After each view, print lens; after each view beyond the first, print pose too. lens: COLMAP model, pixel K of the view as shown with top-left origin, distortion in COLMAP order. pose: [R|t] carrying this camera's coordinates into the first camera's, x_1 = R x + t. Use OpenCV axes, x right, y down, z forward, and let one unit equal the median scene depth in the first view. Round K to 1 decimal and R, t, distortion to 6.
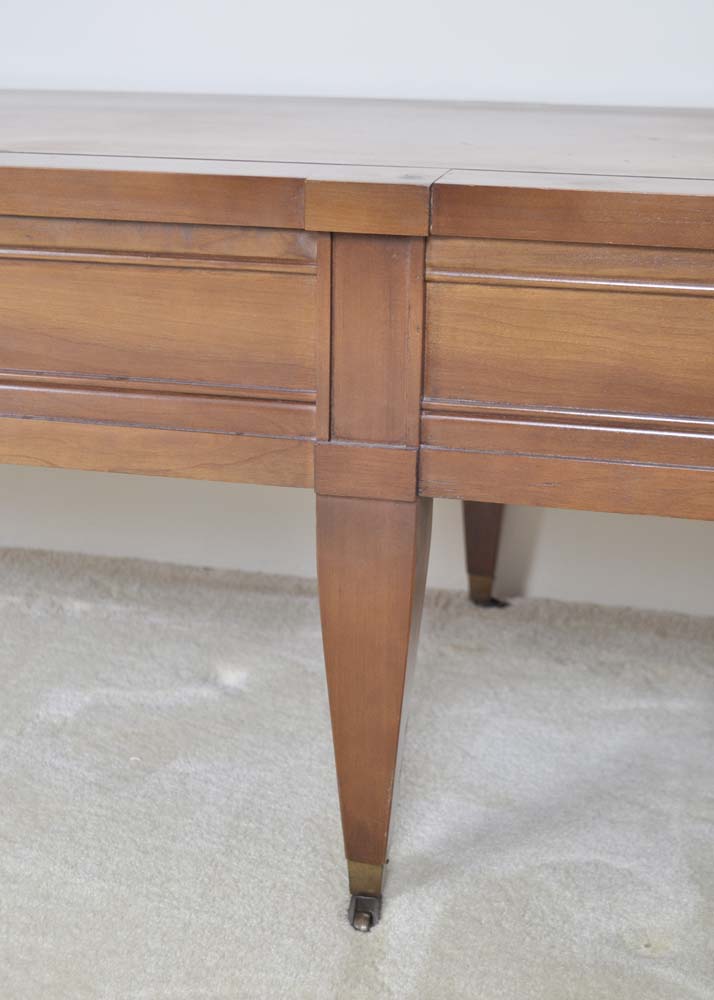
lens RADIAL K [[1554.2, 0, 359.6], [0, 1554.2, 546.2], [0, 0, 1]] dist [-0.048069, 0.000000]
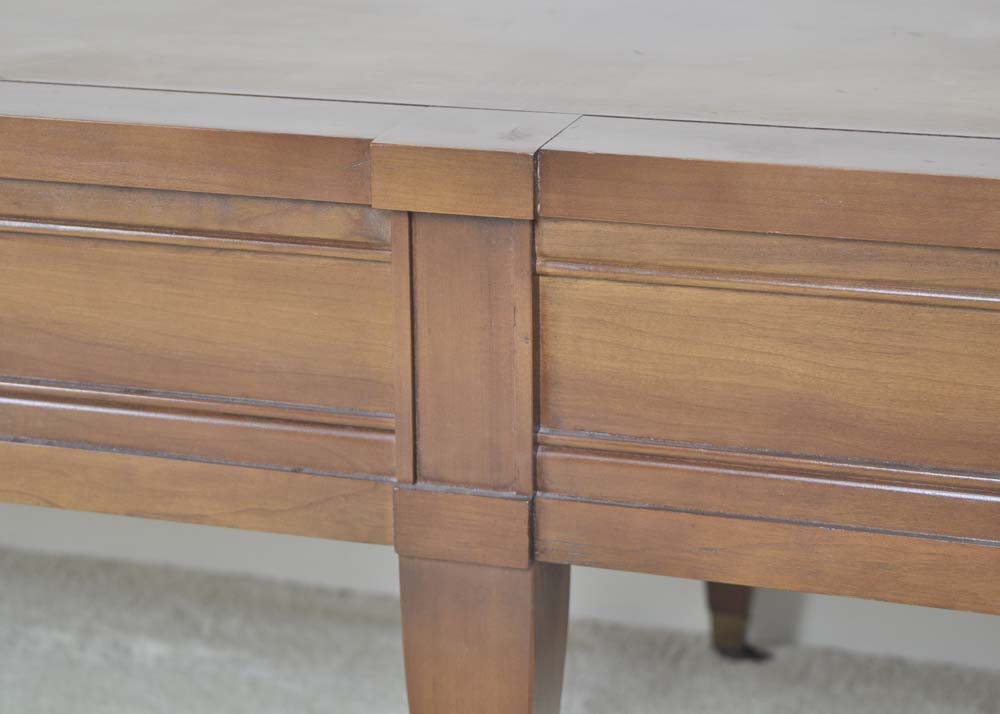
lens RADIAL K [[2402.0, 0, 499.9], [0, 2402.0, 357.5], [0, 0, 1]] dist [0.080275, 0.000000]
pose [[0.995911, 0.007788, -0.090006, 0.123169], [-0.012013, 0.998847, -0.046488, -0.075232], [0.089540, 0.047379, 0.994856, -0.130423]]
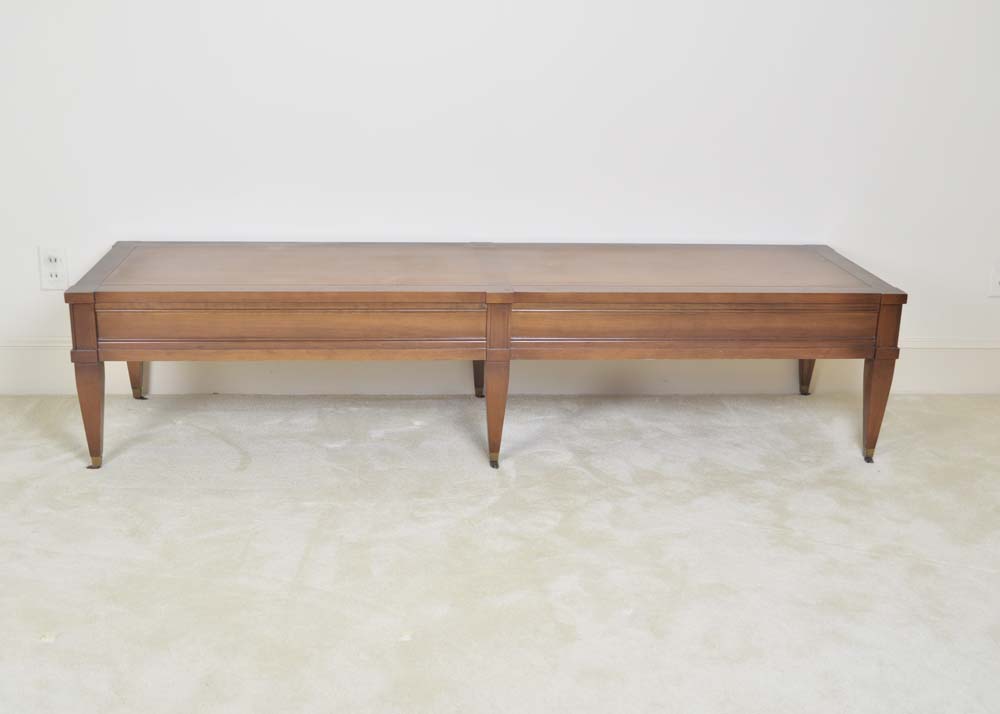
lens RADIAL K [[1123.9, 0, 500.4], [0, 1123.9, 356.4], [0, 0, 1]] dist [-0.002009, 0.000000]
pose [[0.954909, -0.078806, 0.286249, -0.901291], [0.092779, 0.995052, -0.035561, 0.068980], [-0.282030, 0.060515, 0.957495, -2.048534]]
